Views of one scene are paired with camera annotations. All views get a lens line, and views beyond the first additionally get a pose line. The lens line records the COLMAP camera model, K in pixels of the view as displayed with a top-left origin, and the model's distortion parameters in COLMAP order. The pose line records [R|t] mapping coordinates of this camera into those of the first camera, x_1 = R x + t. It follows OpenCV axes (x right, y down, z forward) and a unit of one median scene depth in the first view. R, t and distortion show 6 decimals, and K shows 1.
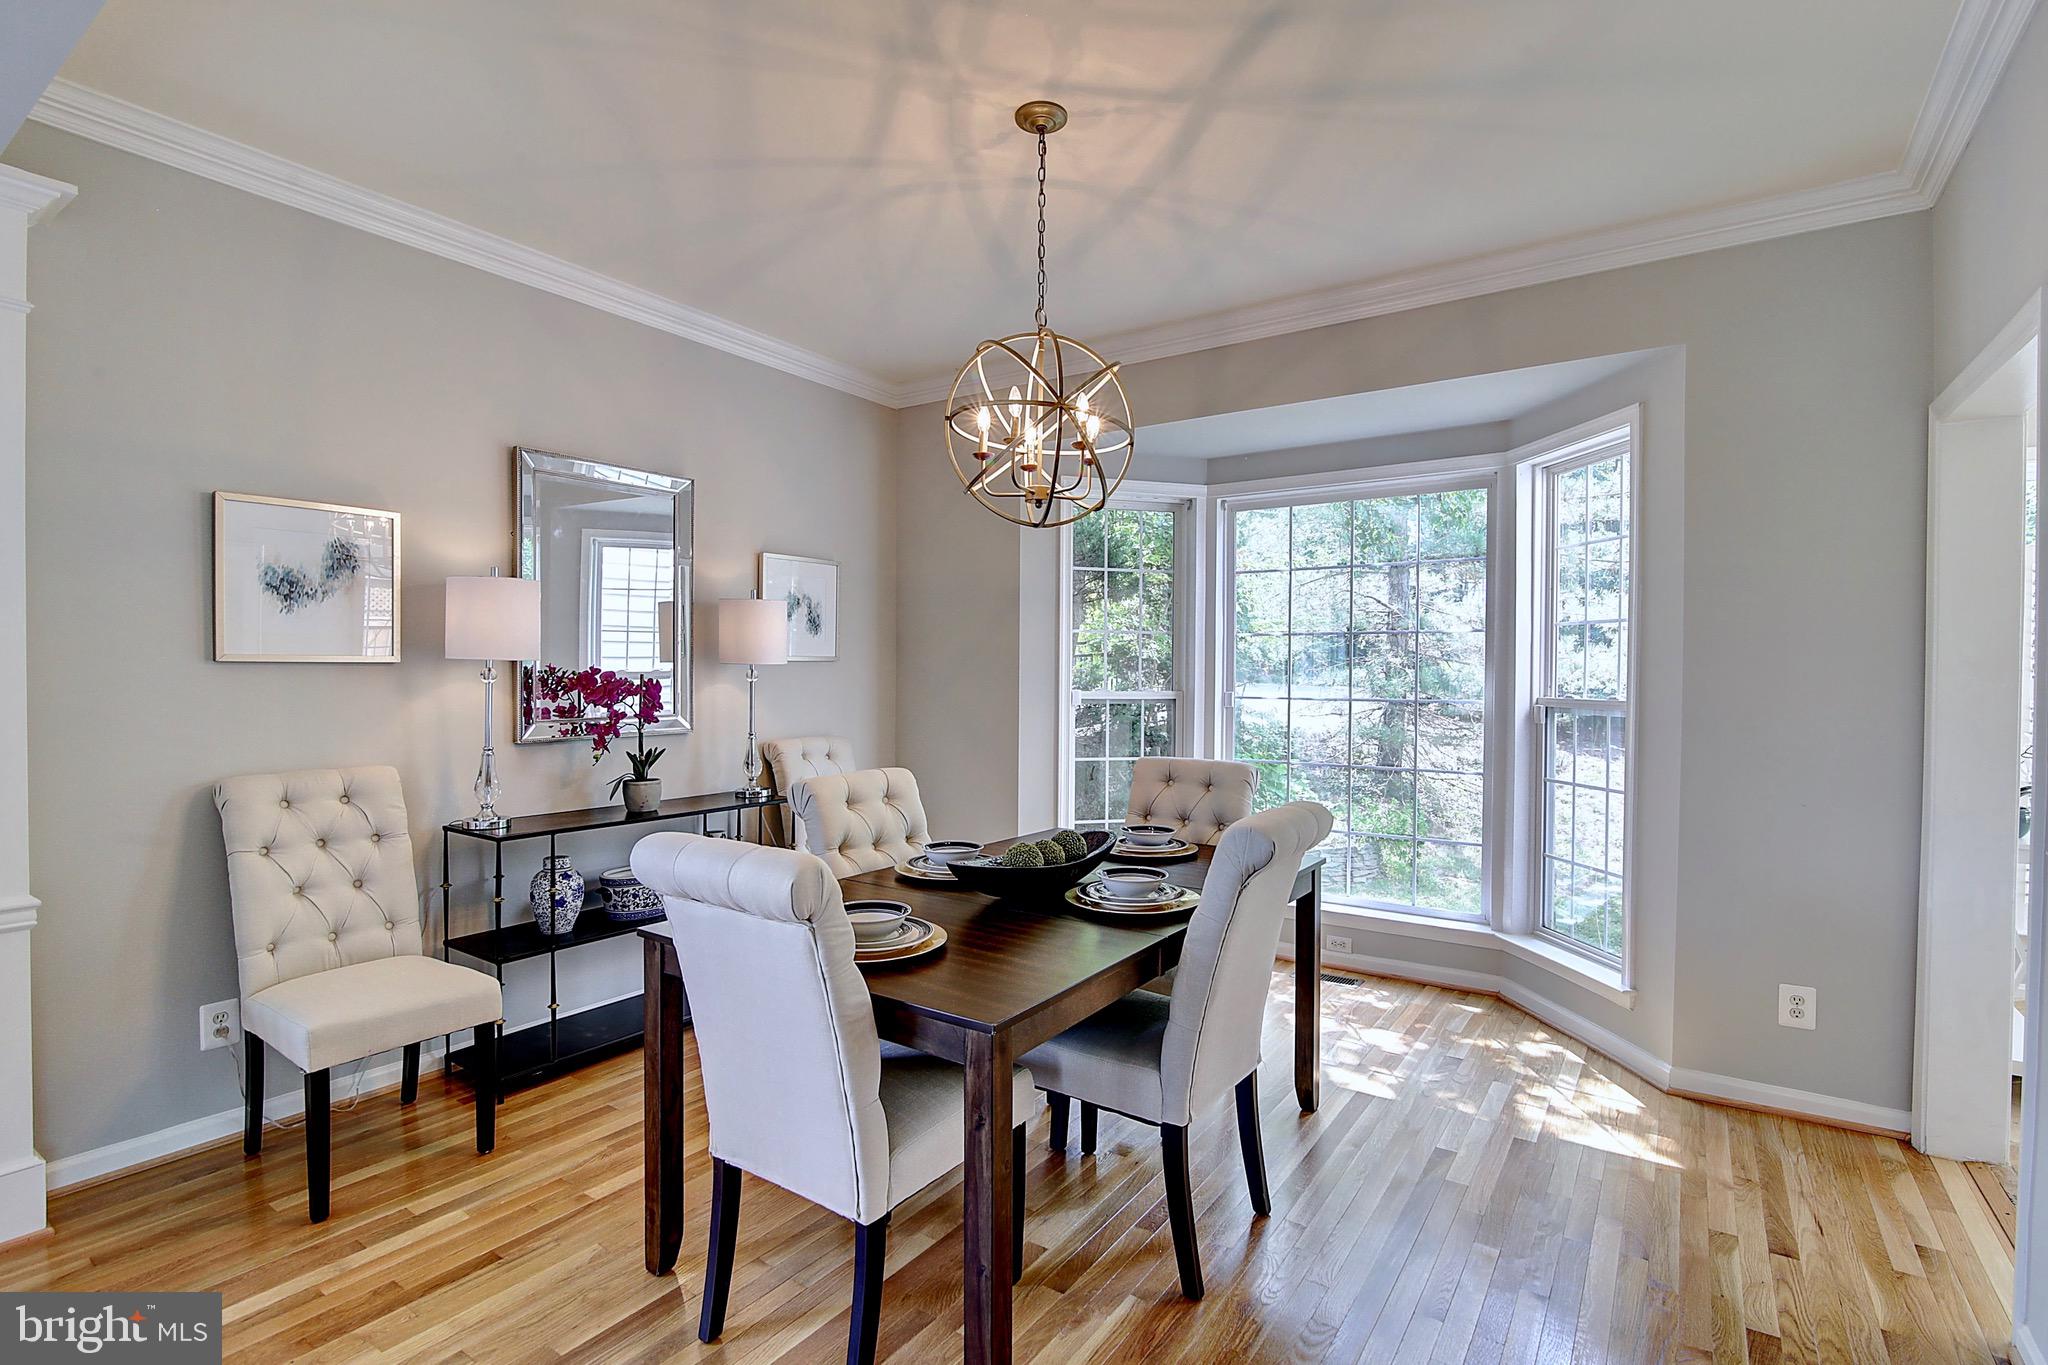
lens RADIAL K [[961.2, 0, 1024.0], [0, 961.2, 682.5], [0, 0, 1]] dist [-0.021882, -0.000634]
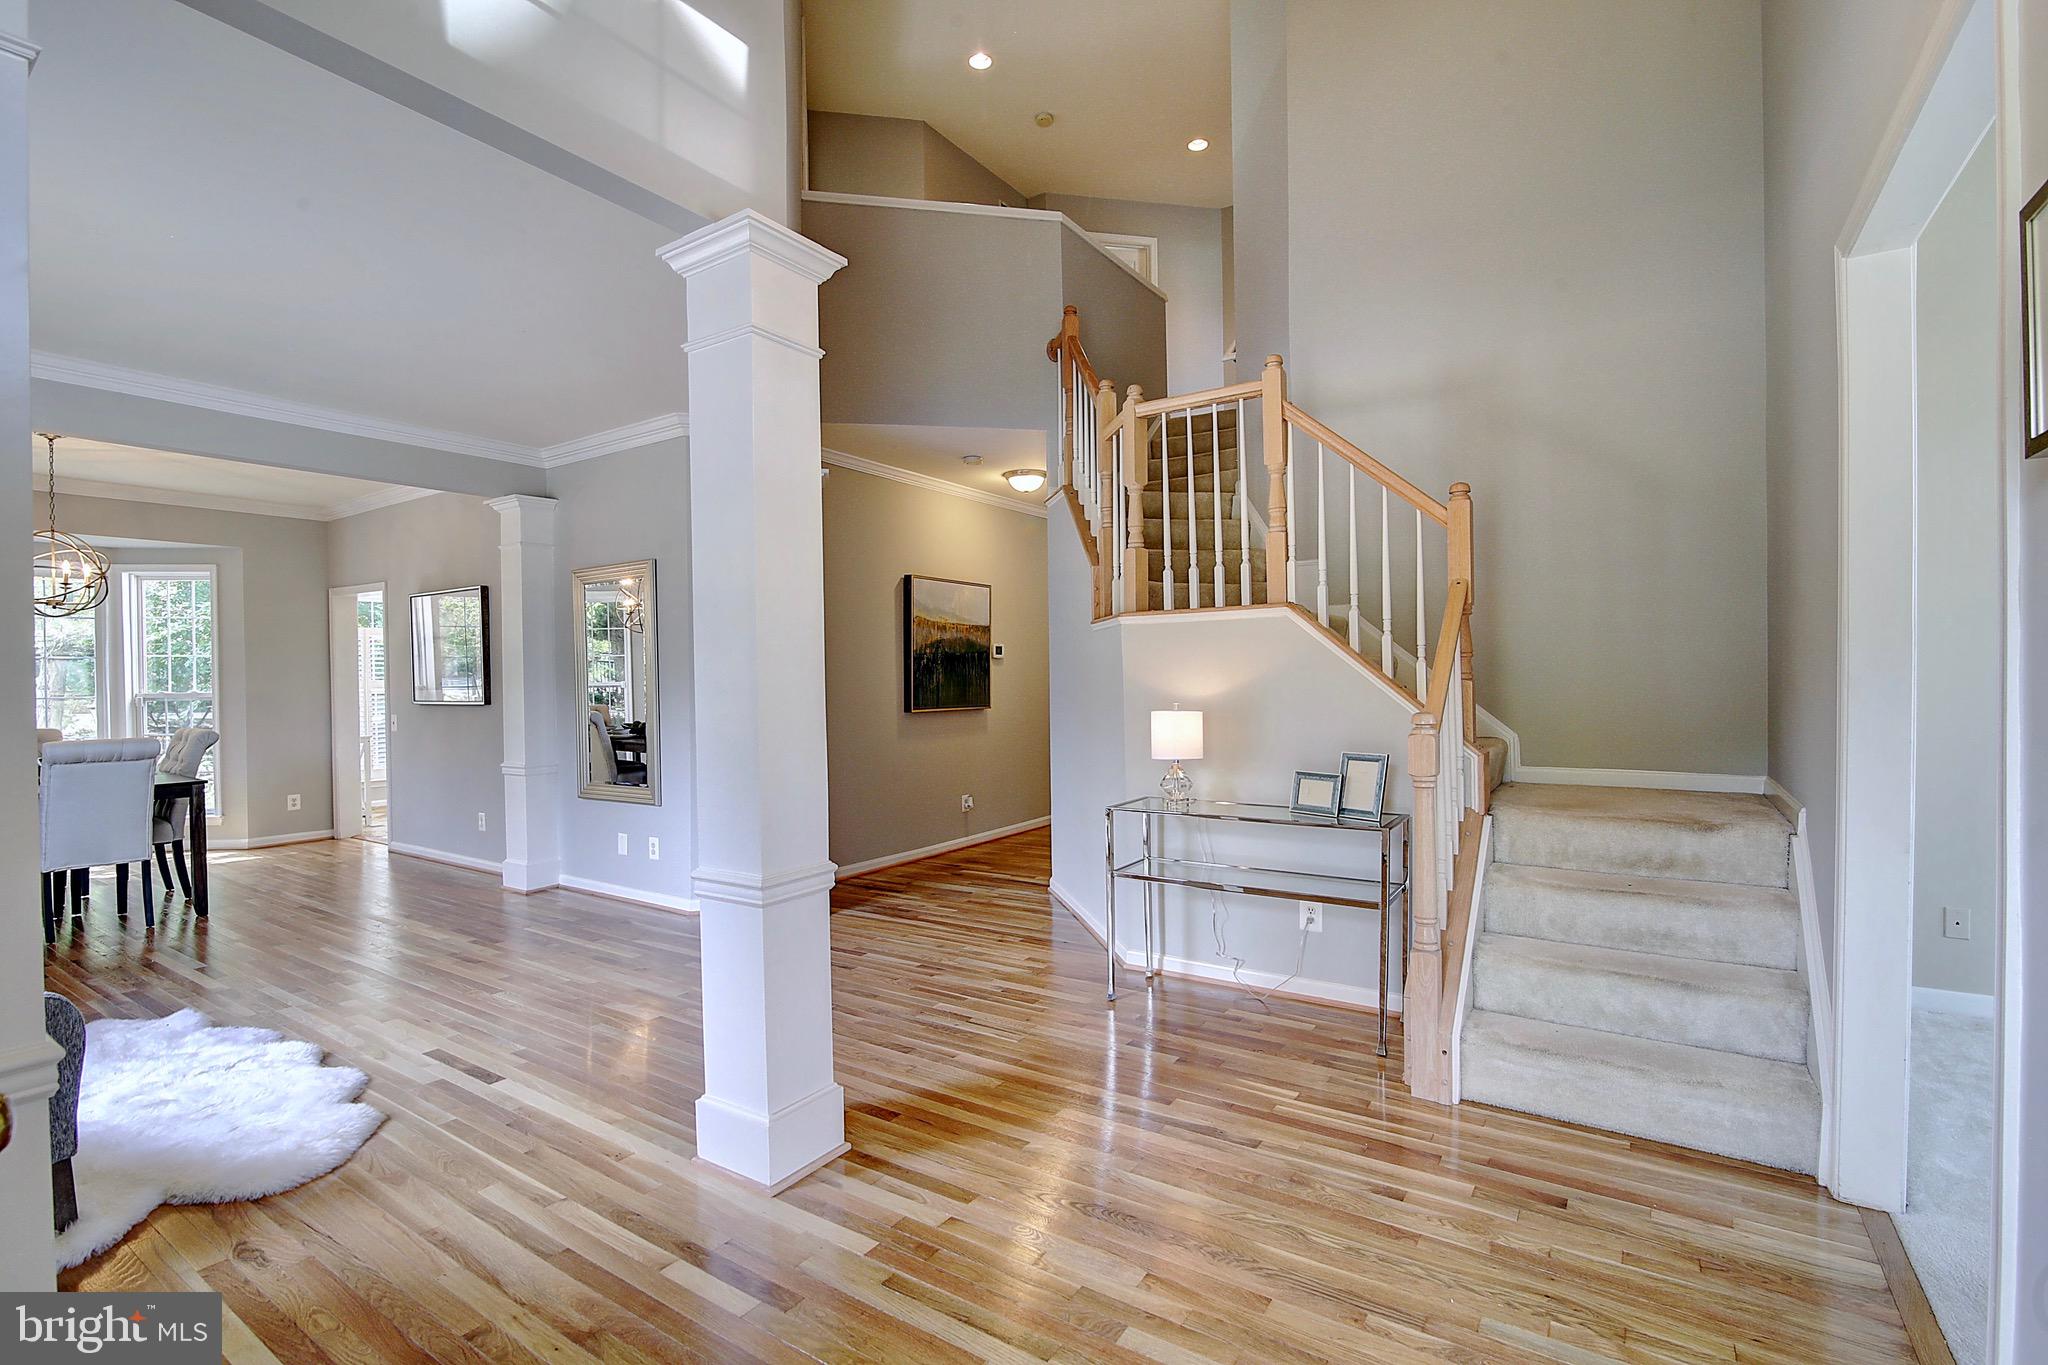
lens RADIAL K [[945.3, 0, 1024.0], [0, 945.3, 682.5], [0, 0, 1]] dist [-0.017635, -0.000024]
pose [[-0.016355, -0.016584, 0.999729, -1.604579], [0.018014, 0.999695, 0.016878, 0.000570], [-0.999704, 0.018285, -0.016052, -0.885086]]
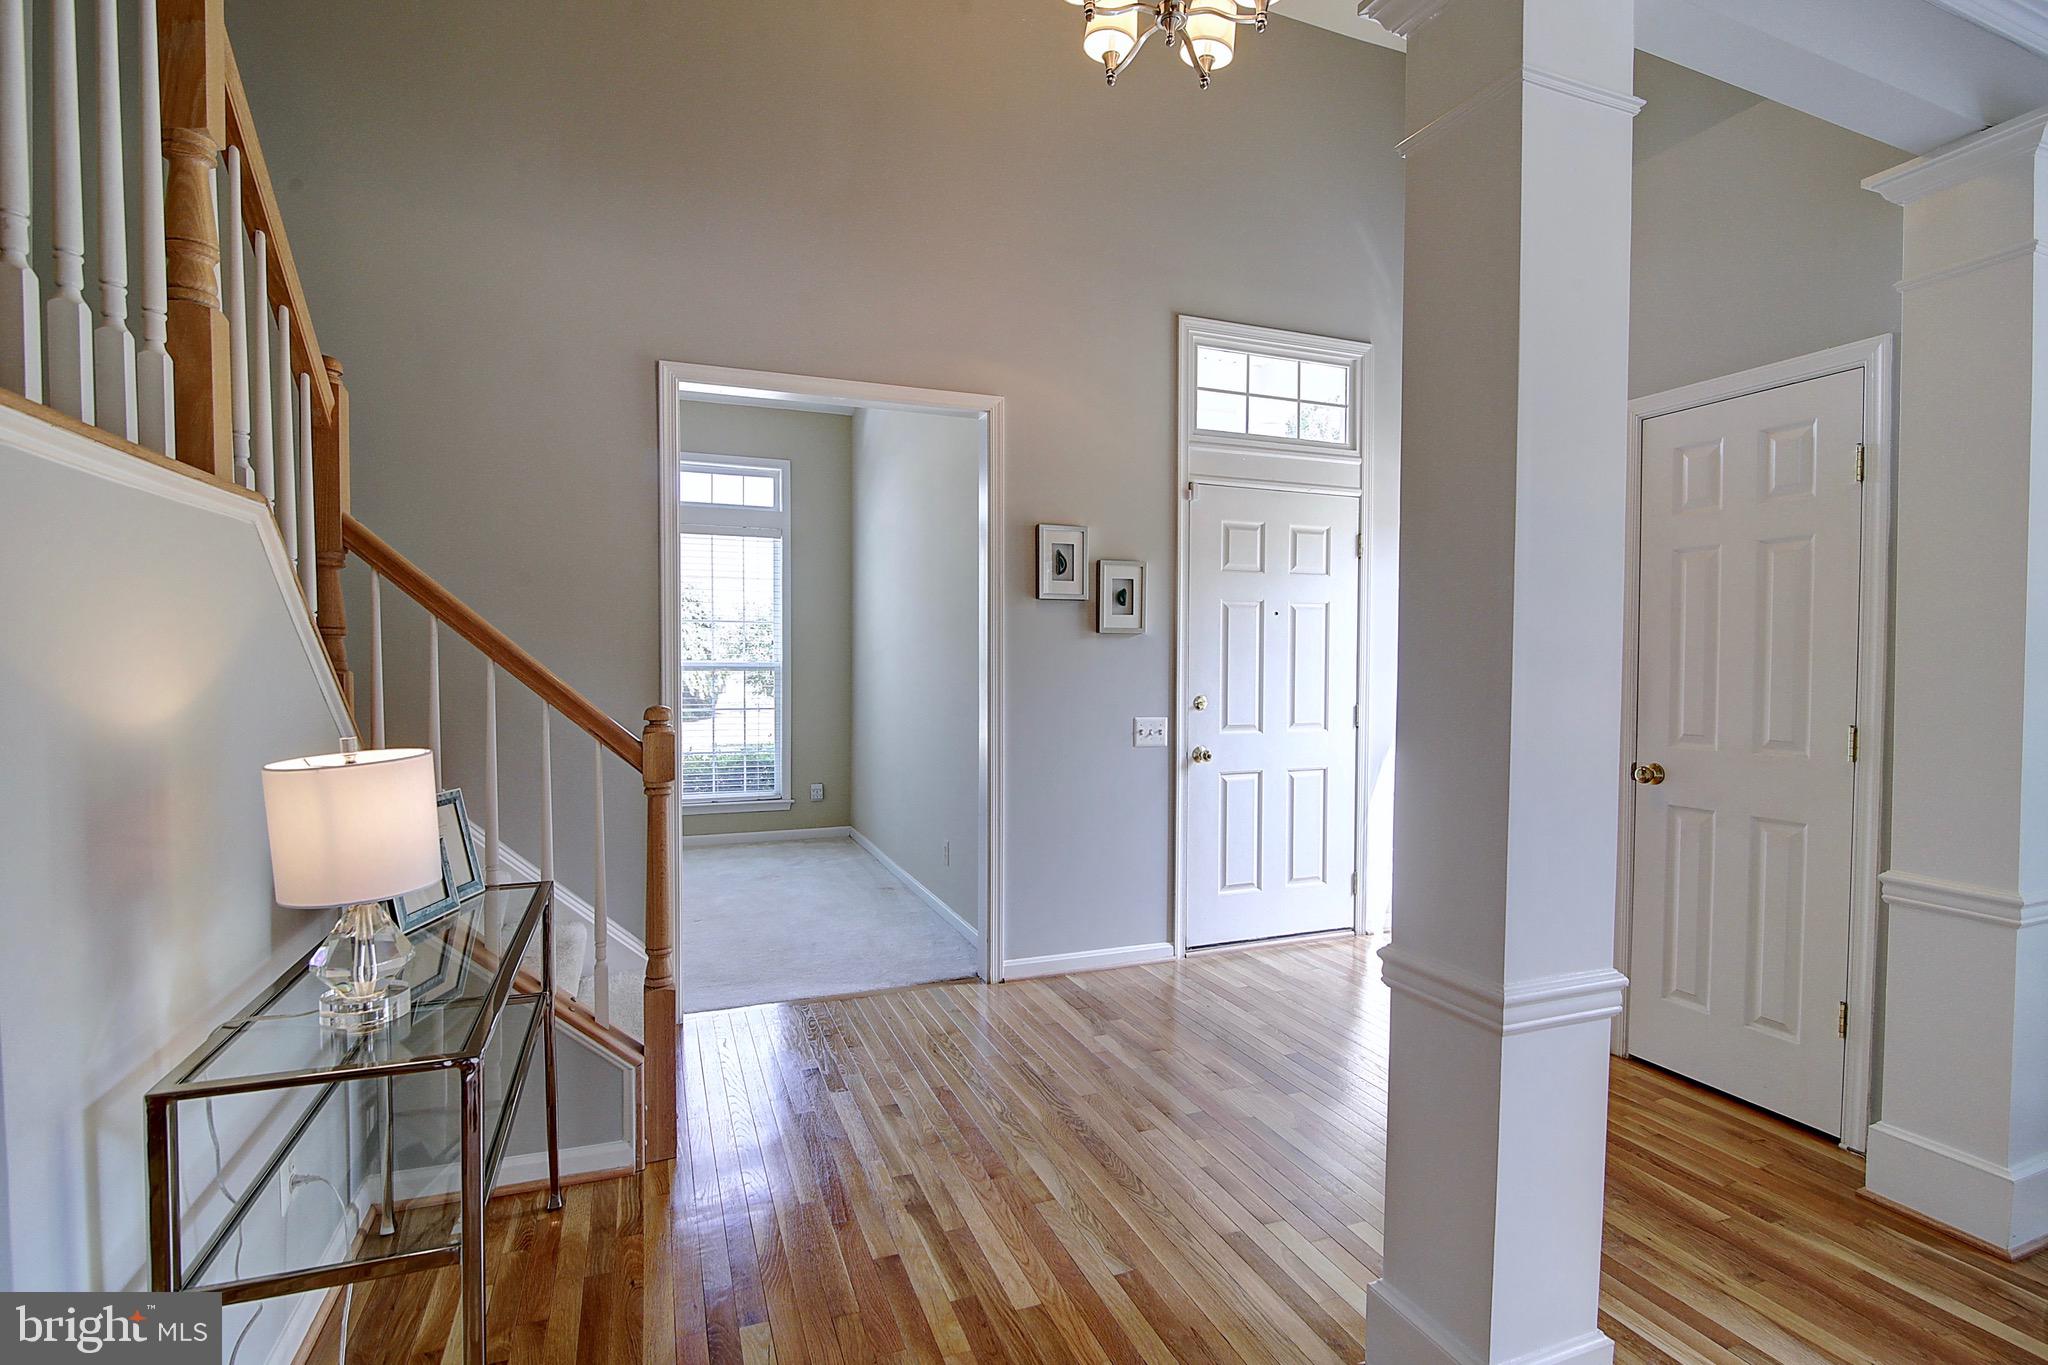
lens RADIAL K [[961.2, 0, 1024.0], [0, 961.2, 682.5], [0, 0, 1]] dist [-0.021882, -0.000634]
pose [[-0.559764, 0.011659, -0.828570, -0.308143], [-0.012233, 0.999676, 0.022331, 0.011954], [0.828561, 0.022636, -0.559440, -0.619337]]
